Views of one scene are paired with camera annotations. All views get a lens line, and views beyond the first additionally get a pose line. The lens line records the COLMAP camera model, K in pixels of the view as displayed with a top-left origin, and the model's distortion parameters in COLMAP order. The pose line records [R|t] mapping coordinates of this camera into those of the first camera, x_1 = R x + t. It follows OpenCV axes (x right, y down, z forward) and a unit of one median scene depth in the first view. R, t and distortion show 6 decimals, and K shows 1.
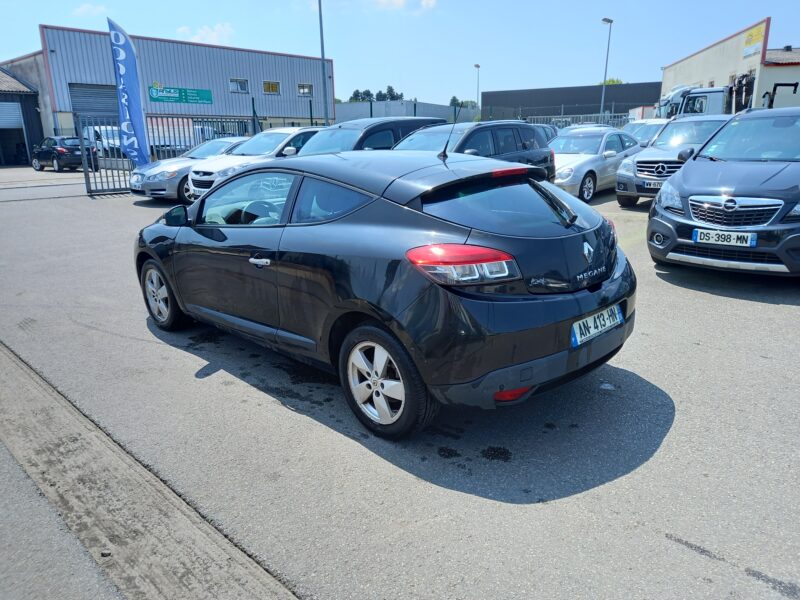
lens RADIAL K [[586.7, 0, 400.1], [0, 586.7, 299.4], [0, 0, 1]] dist [0.054483, -0.041521]
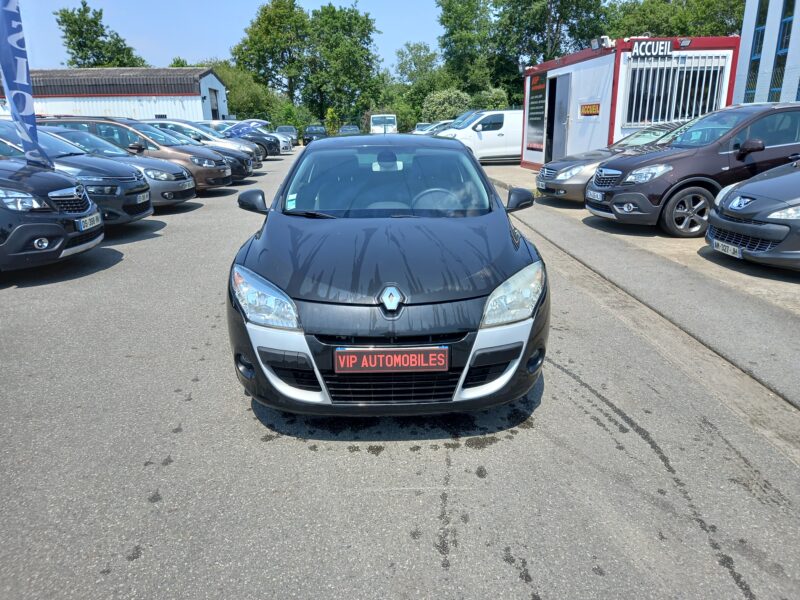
lens RADIAL K [[586.7, 0, 398.5], [0, 586.7, 300.0], [0, 0, 1]] dist [0.054483, -0.041521]
pose [[-0.734505, -0.164182, 0.658443, -1.192524], [0.212364, 0.865944, 0.452817, -0.636029], [-0.644519, 0.472426, -0.601173, 2.375544]]
